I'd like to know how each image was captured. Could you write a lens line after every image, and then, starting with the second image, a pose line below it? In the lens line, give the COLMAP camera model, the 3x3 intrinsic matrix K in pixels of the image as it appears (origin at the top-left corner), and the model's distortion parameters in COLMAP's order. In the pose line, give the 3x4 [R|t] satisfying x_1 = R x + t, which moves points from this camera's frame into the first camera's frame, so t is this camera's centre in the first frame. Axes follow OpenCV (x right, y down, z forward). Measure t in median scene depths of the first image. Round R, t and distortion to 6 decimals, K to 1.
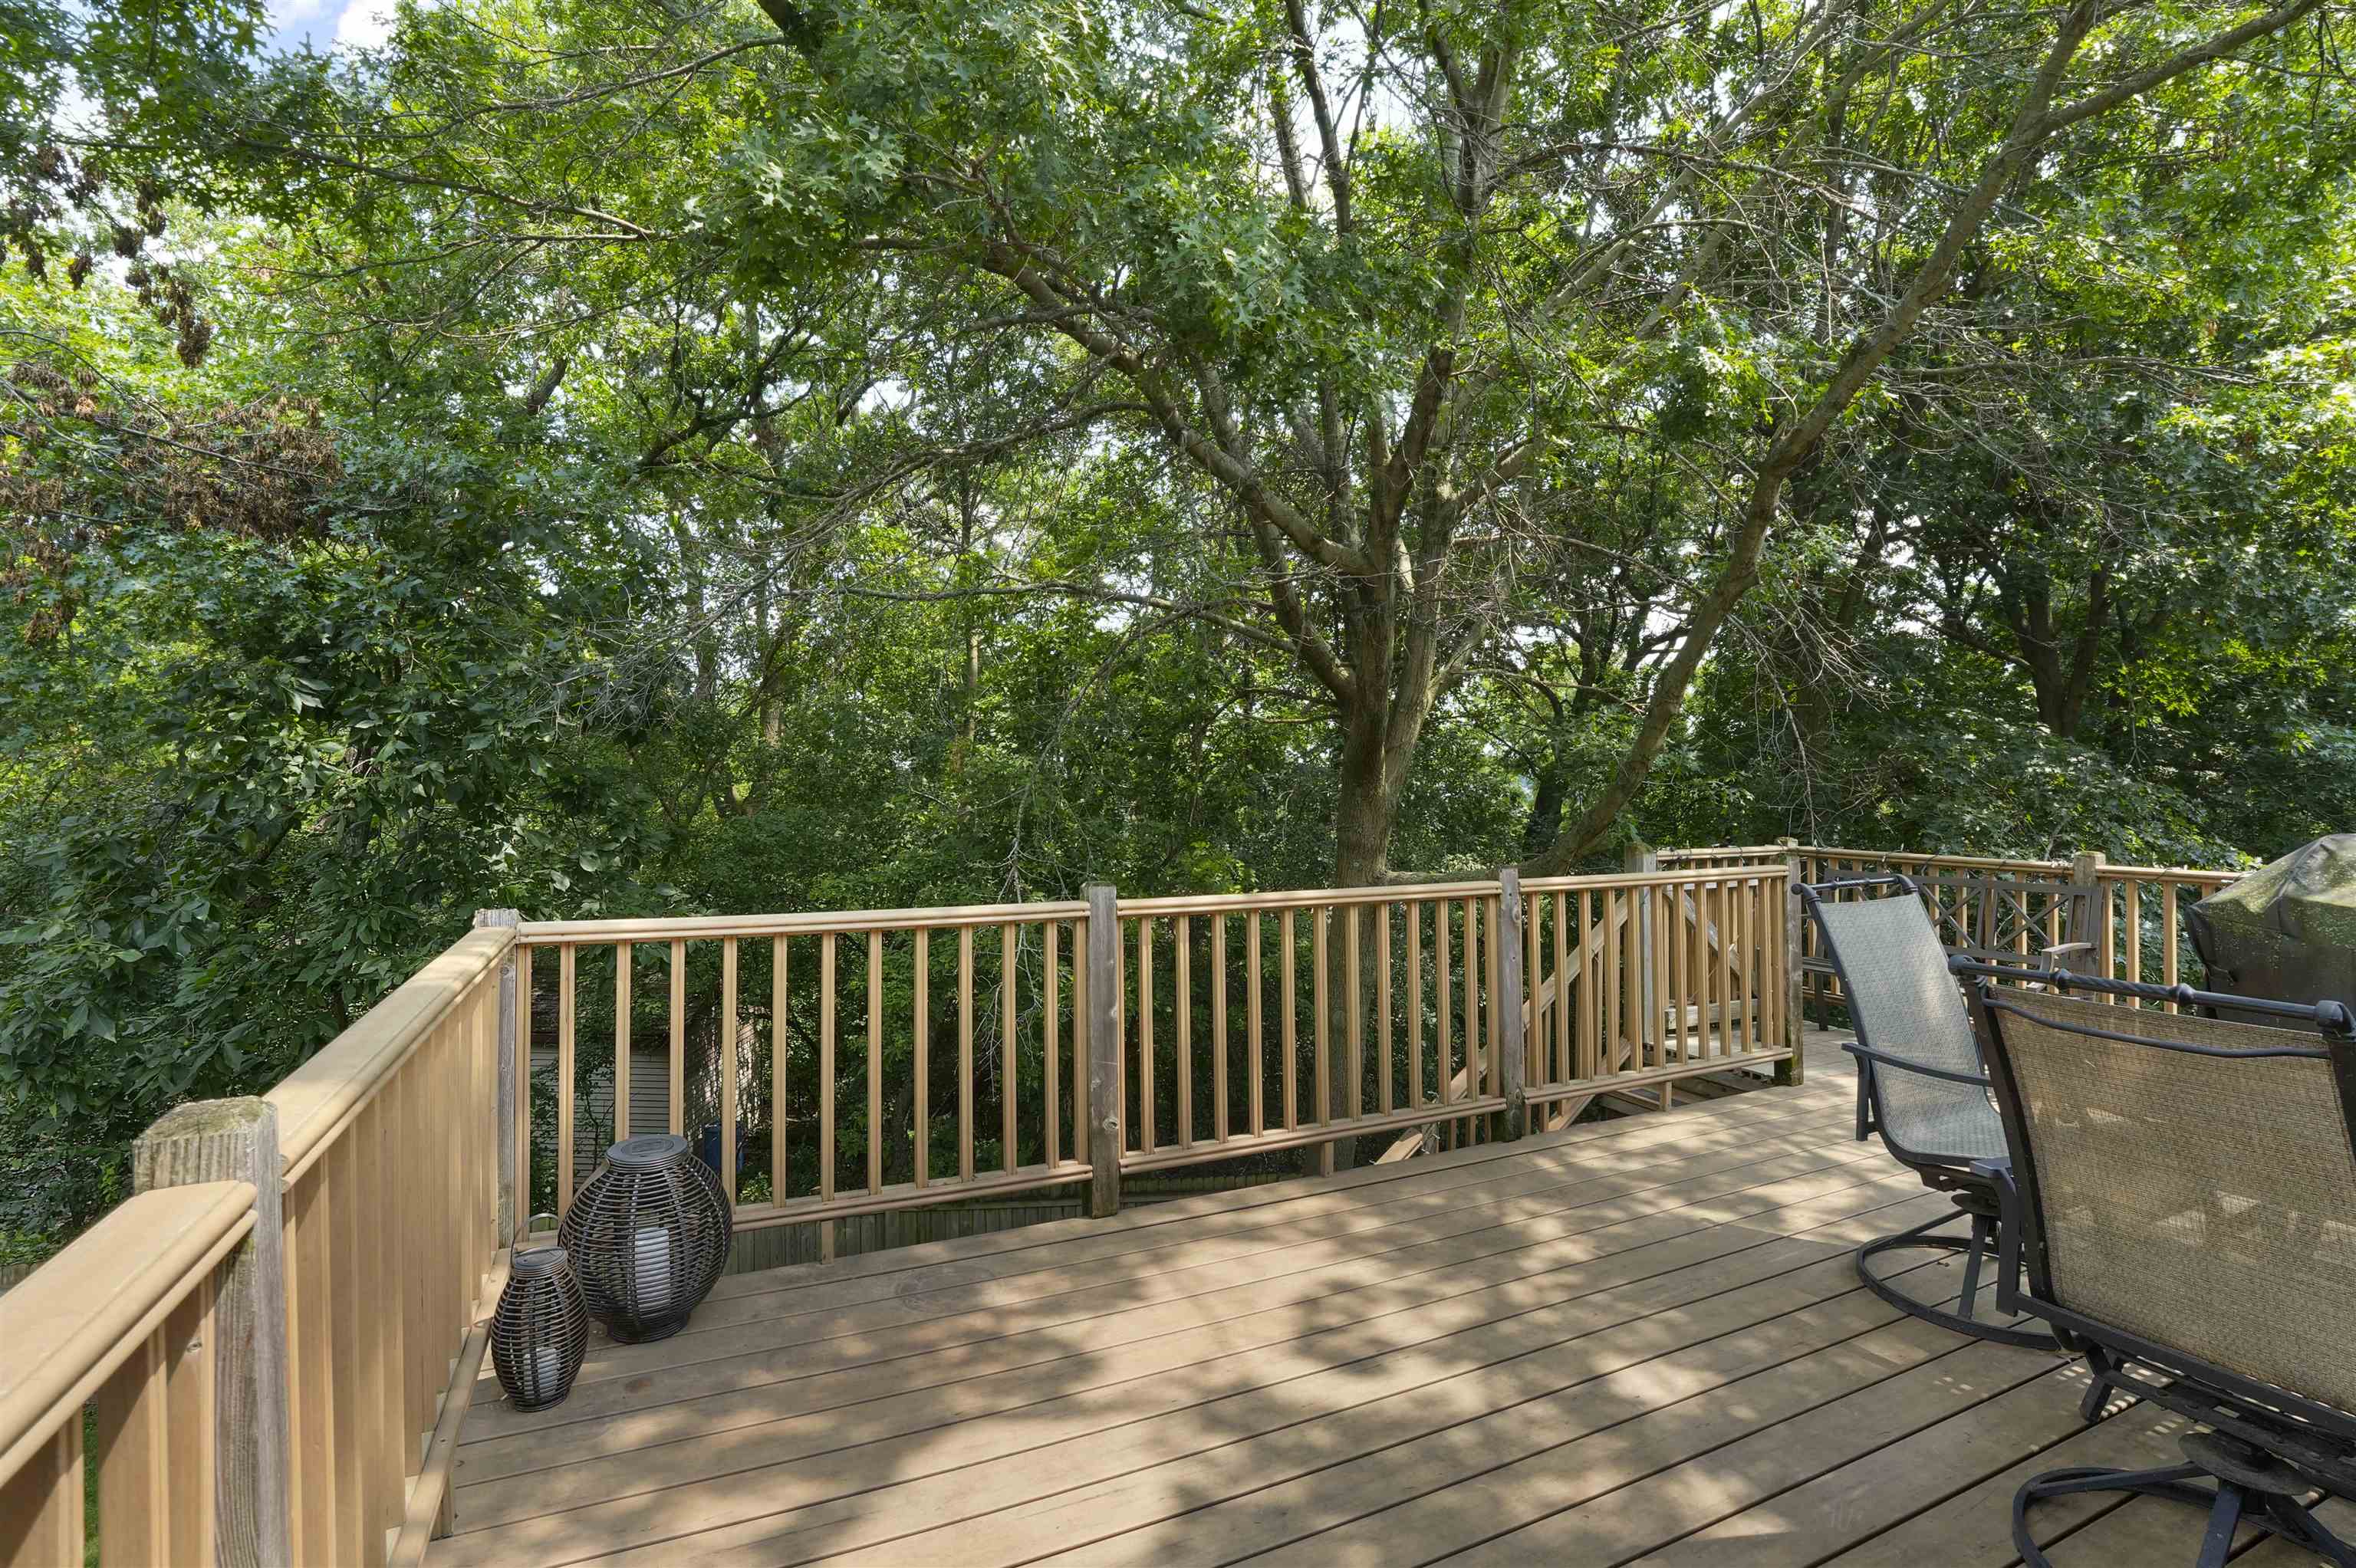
lens RADIAL K [[1077.1, 0, 1148.4], [0, 1077.1, 745.9], [0, 0, 1]] dist [-0.029094, 0.002125]
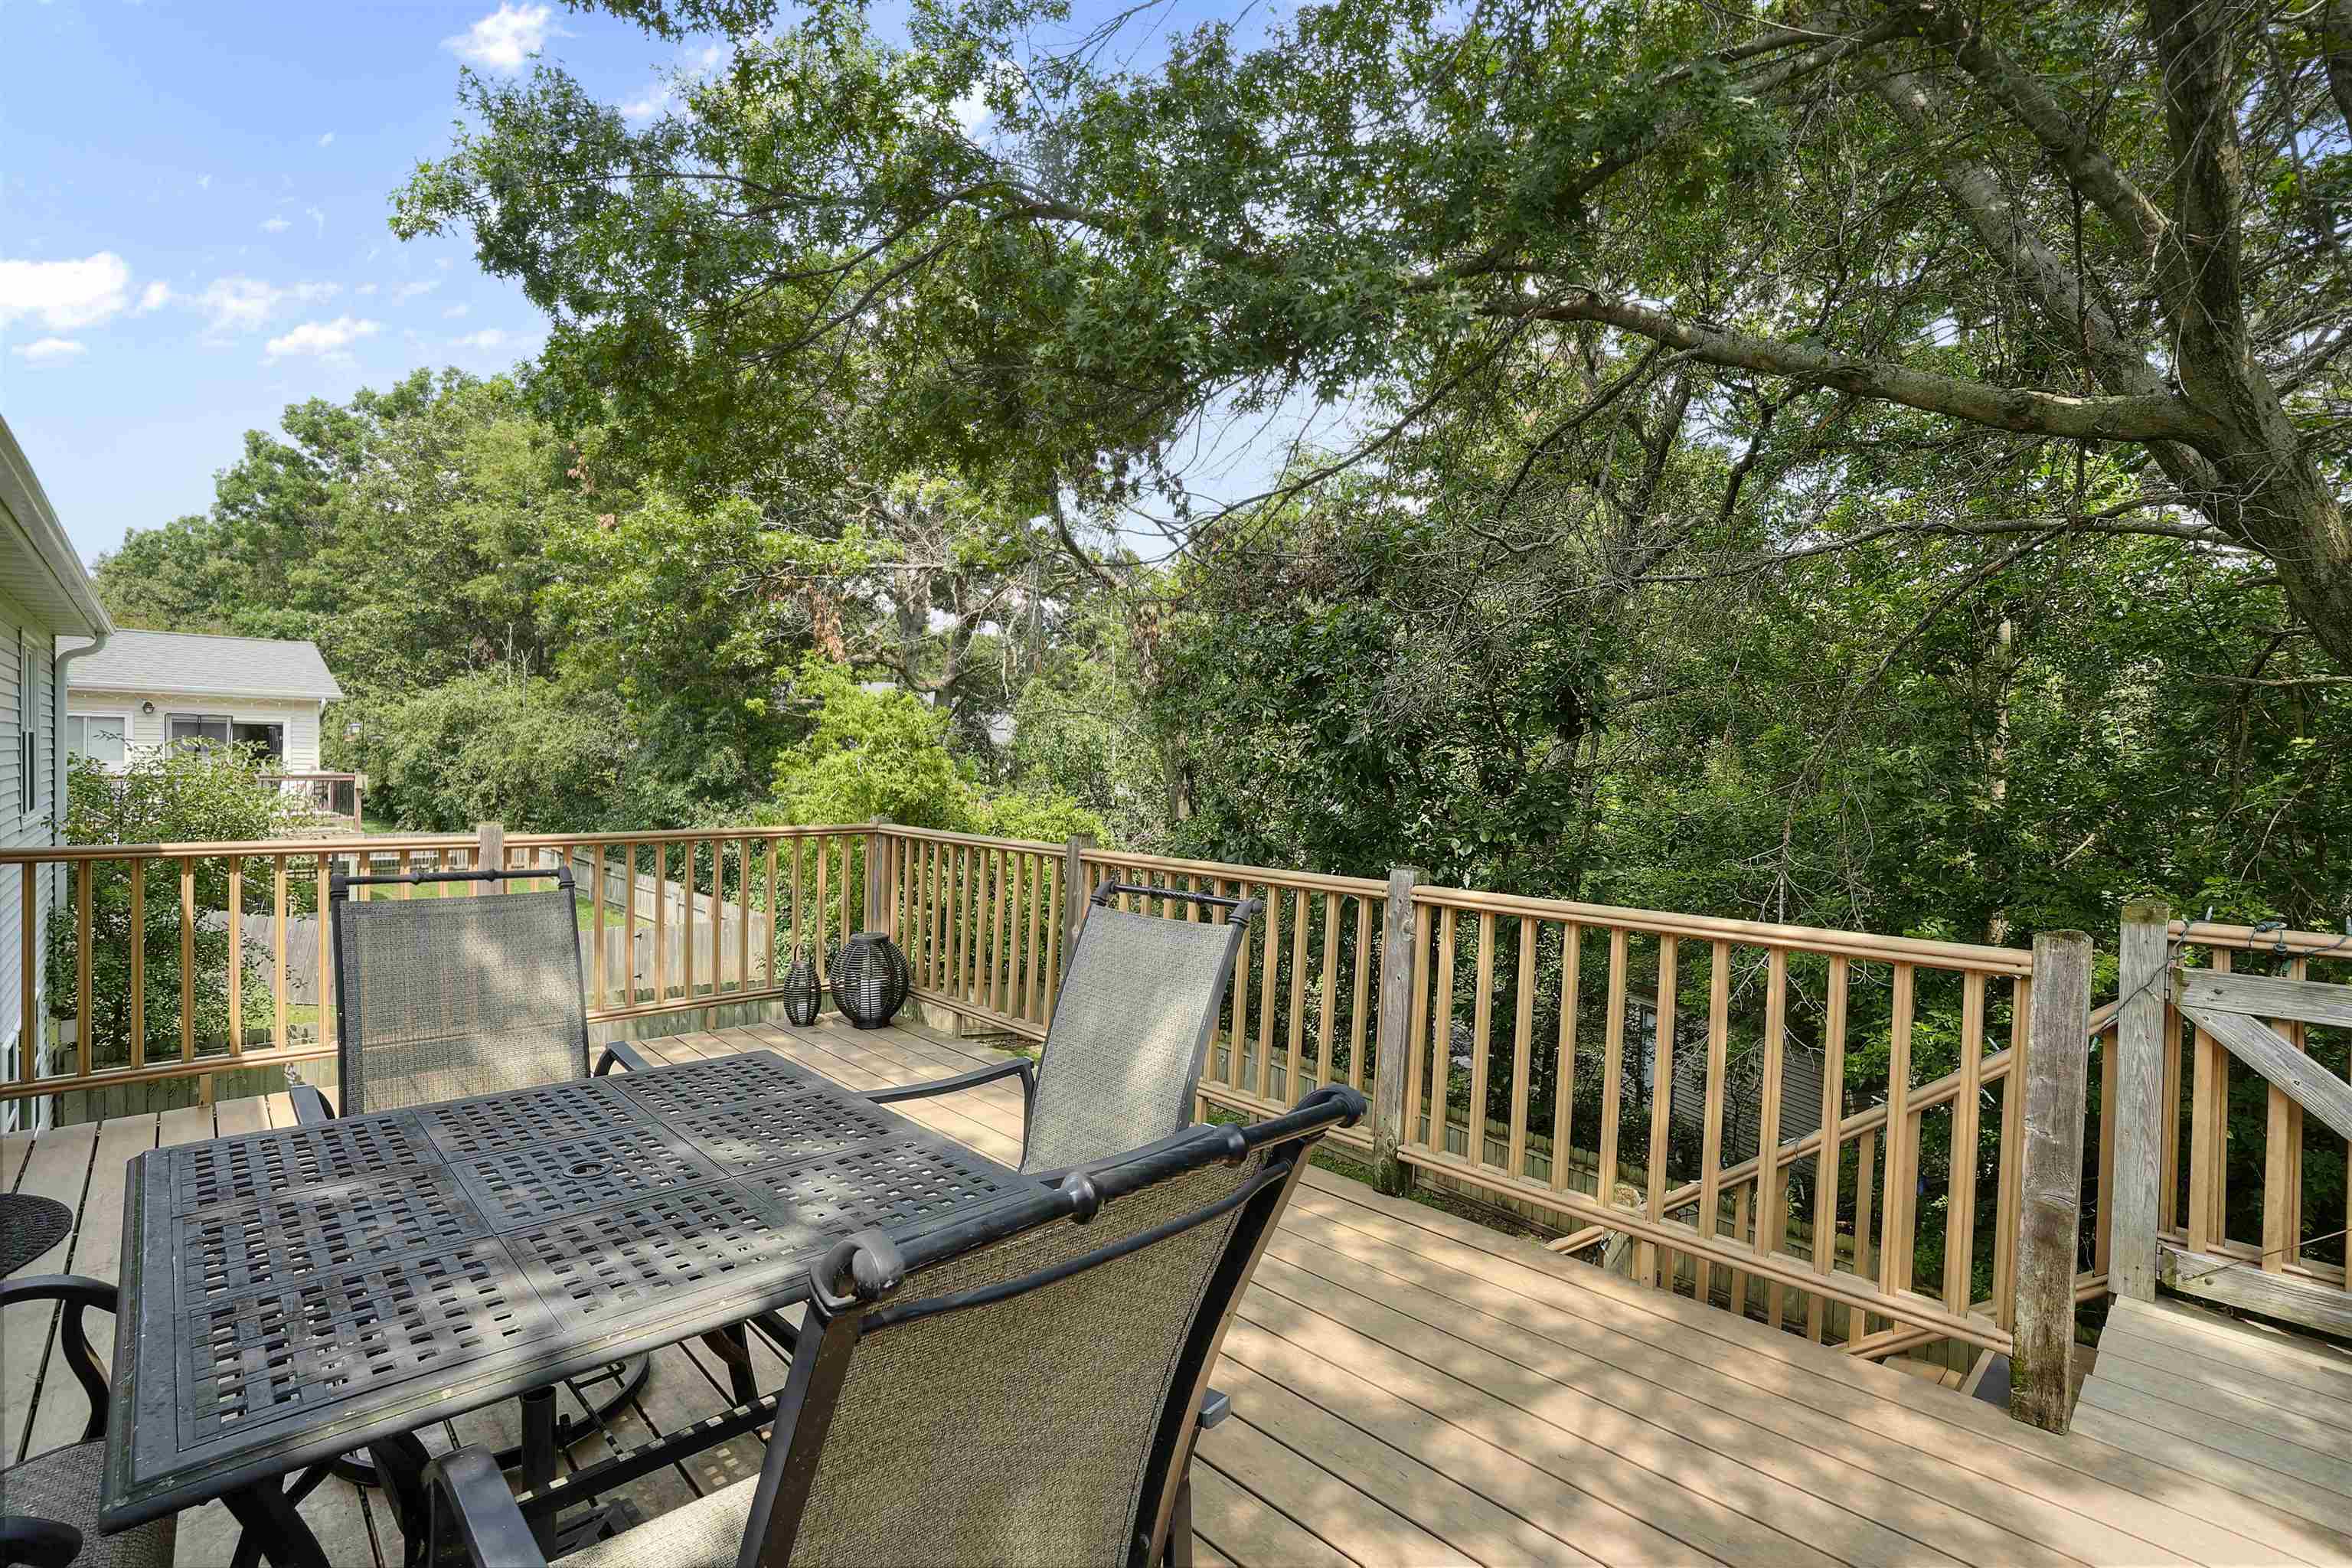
lens RADIAL K [[1075.4, 0, 1115.1], [0, 1075.4, 777.8], [0, 0, 1]] dist [-0.029094, 0.002125]
pose [[0.303089, 0.016537, -0.952819, 0.834048], [0.004466, 0.999814, 0.018774, 0.025259], [0.952952, -0.009946, 0.302959, 0.443833]]
